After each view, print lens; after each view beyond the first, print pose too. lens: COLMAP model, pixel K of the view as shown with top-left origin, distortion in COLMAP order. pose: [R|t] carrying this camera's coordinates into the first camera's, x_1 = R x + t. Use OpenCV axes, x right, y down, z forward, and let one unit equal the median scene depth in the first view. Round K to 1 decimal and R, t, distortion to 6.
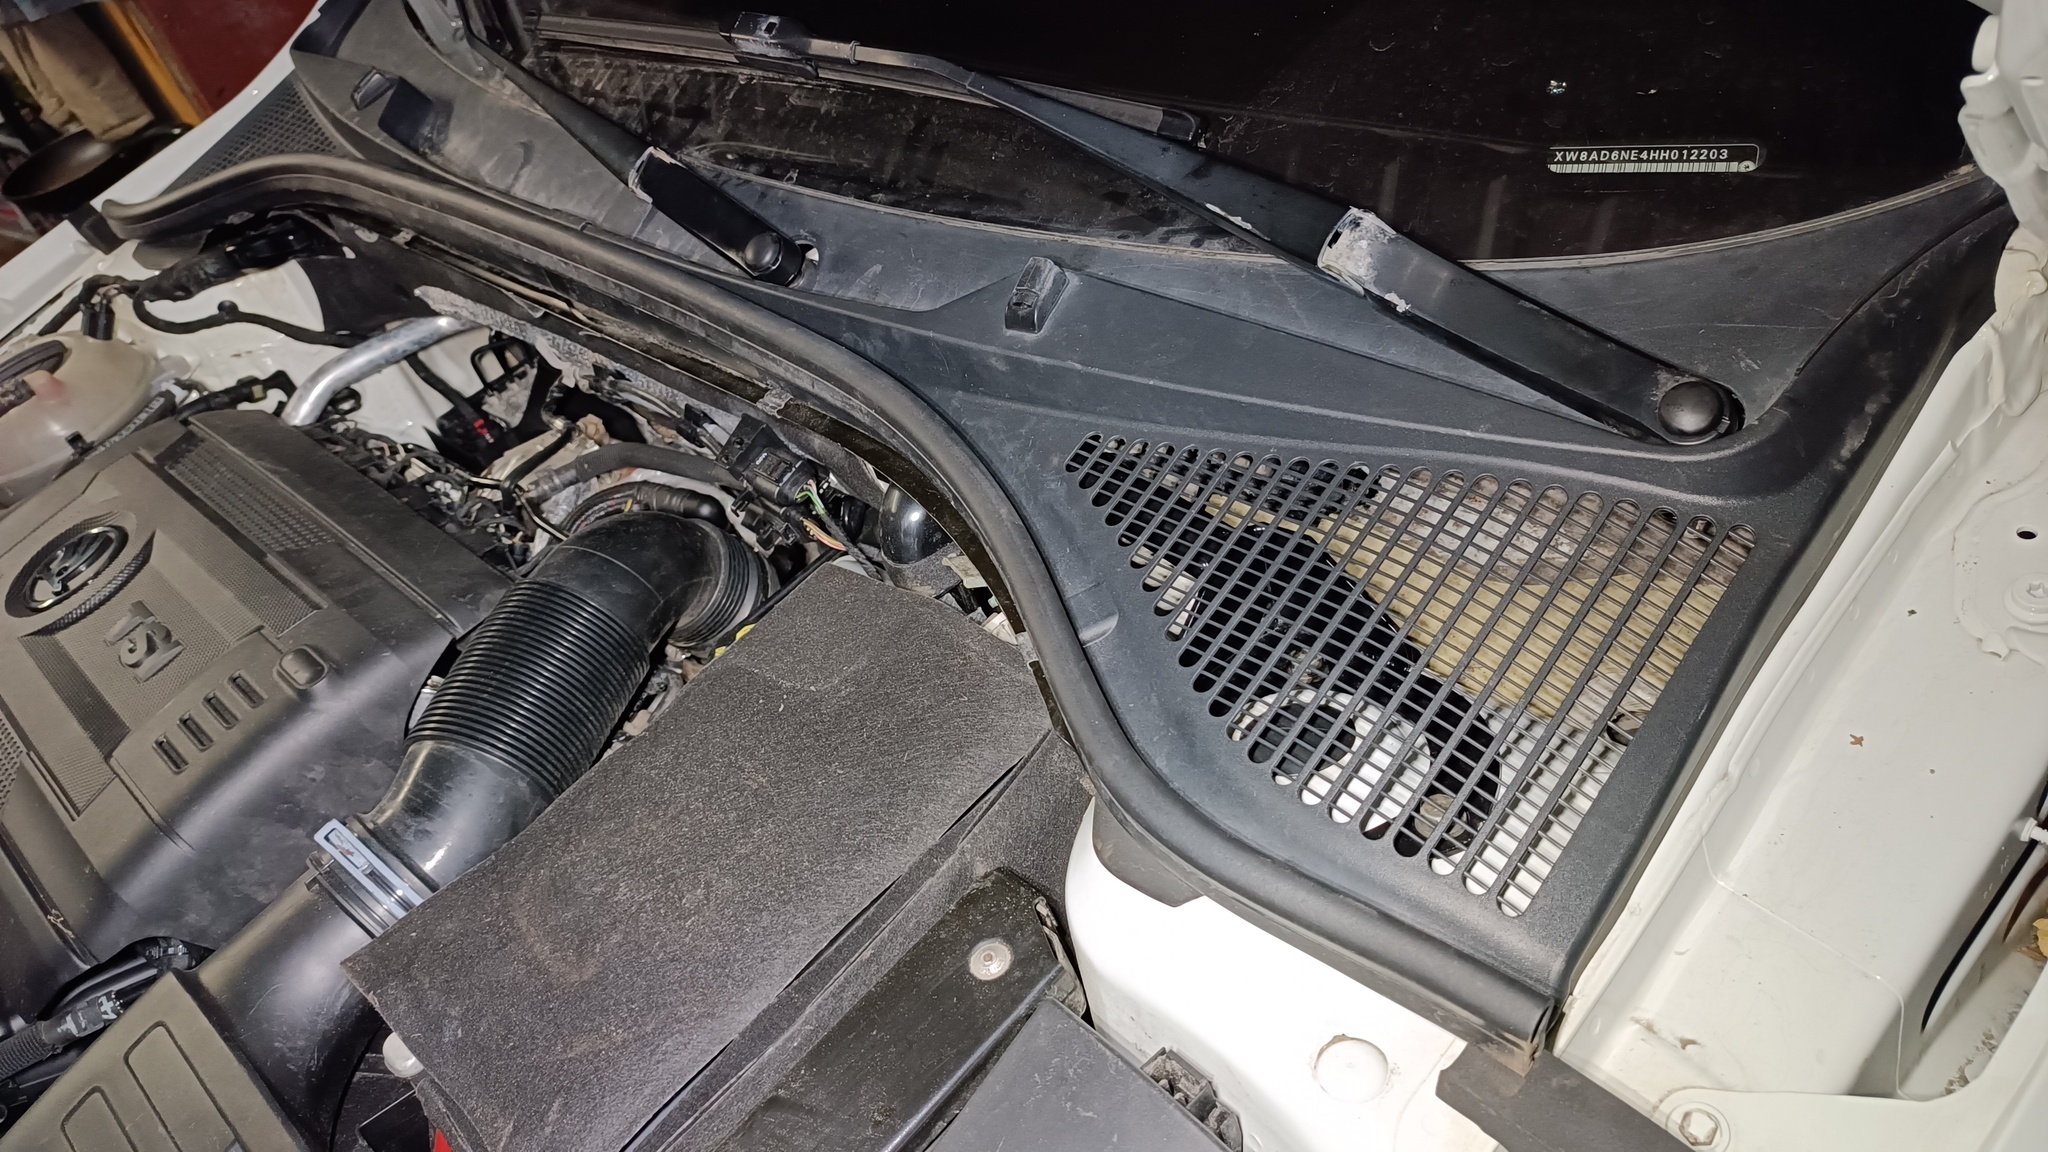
lens RADIAL K [[1455.4, 0, 1024.7], [0, 1455.4, 574.1], [0, 0, 1]] dist [-0.002164, -0.002836]
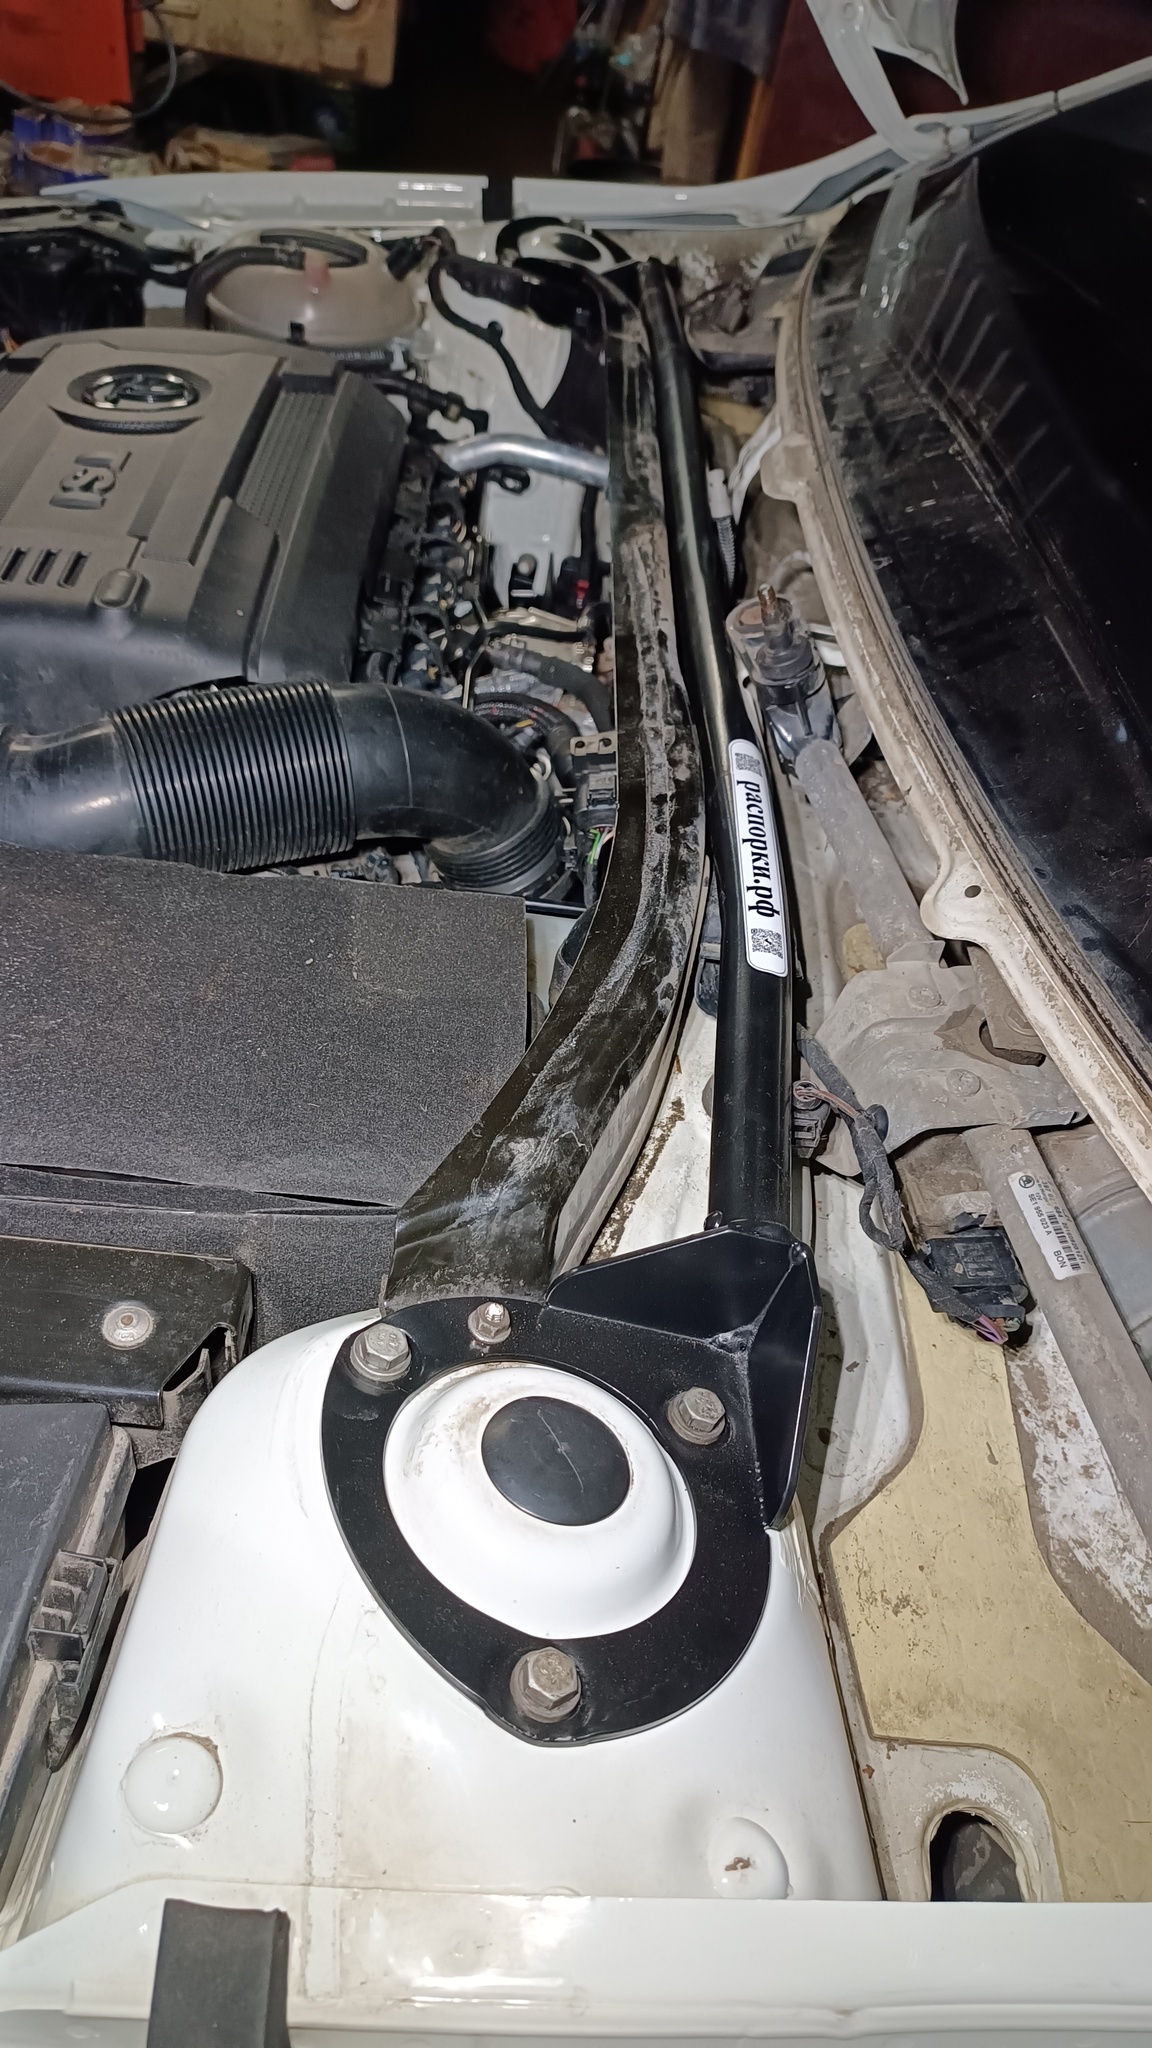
lens RADIAL K [[1455.4, 0, 574.5], [0, 1455.4, 1025.7], [0, 0, 1]] dist [-0.002164, -0.002836]
pose [[0.619694, 0.732509, -0.281798, 0.114819], [-0.713910, 0.675262, 0.185346, -0.088518], [0.326055, 0.086320, 0.941401, 0.132710]]
